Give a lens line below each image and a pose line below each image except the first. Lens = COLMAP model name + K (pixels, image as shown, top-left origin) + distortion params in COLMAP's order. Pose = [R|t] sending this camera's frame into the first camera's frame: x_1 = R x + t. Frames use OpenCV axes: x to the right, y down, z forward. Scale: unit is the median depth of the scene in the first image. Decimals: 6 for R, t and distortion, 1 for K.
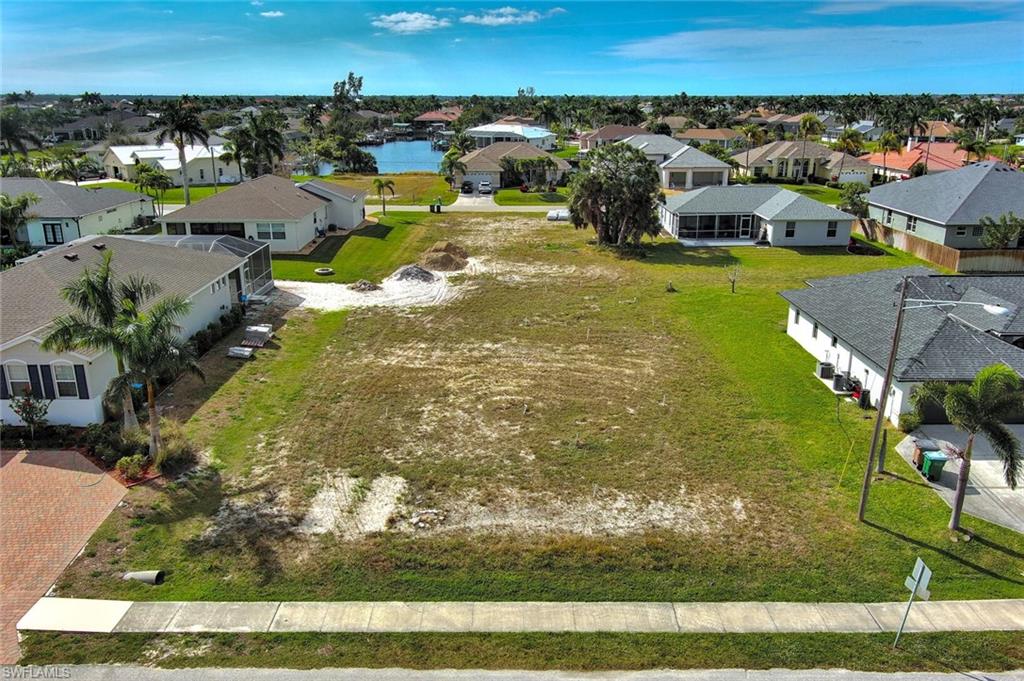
lens RADIAL K [[793.3, 0, 512.5], [0, 793.3, 343.3], [0, 0, 1]] dist [0.016135, -0.005859]
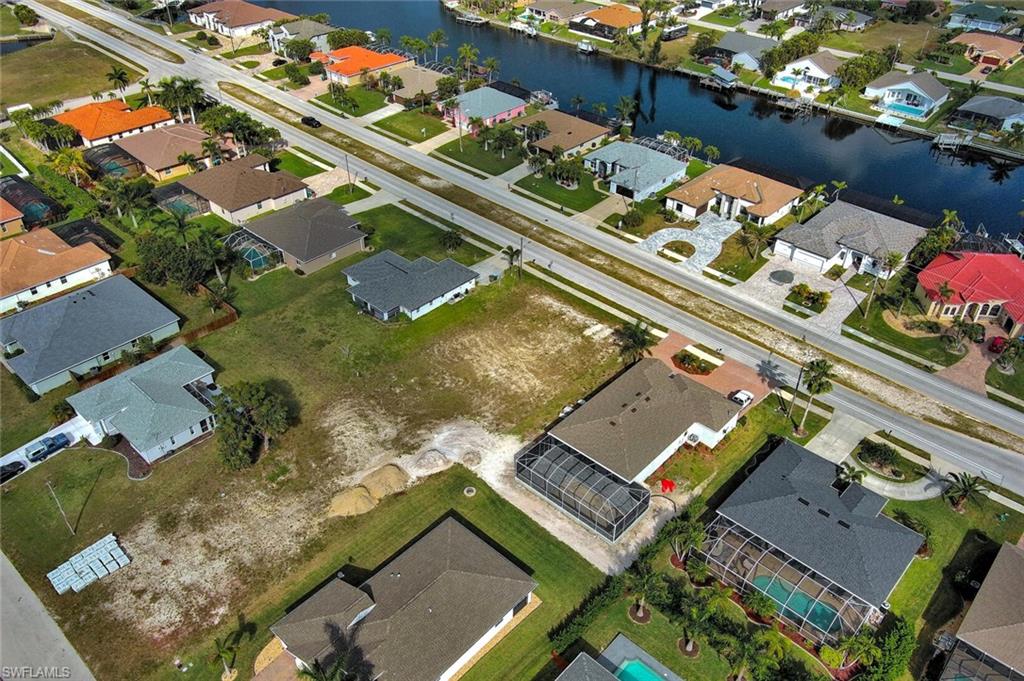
lens RADIAL K [[790.3, 0, 513.0], [0, 790.3, 341.2], [0, 0, 1]] dist [0.030061, -0.029498]
pose [[-0.733700, -0.409600, 0.542136, -1.861645], [0.187291, 0.645054, 0.740829, -2.553173], [-0.653151, 0.645084, -0.396562, 2.582535]]
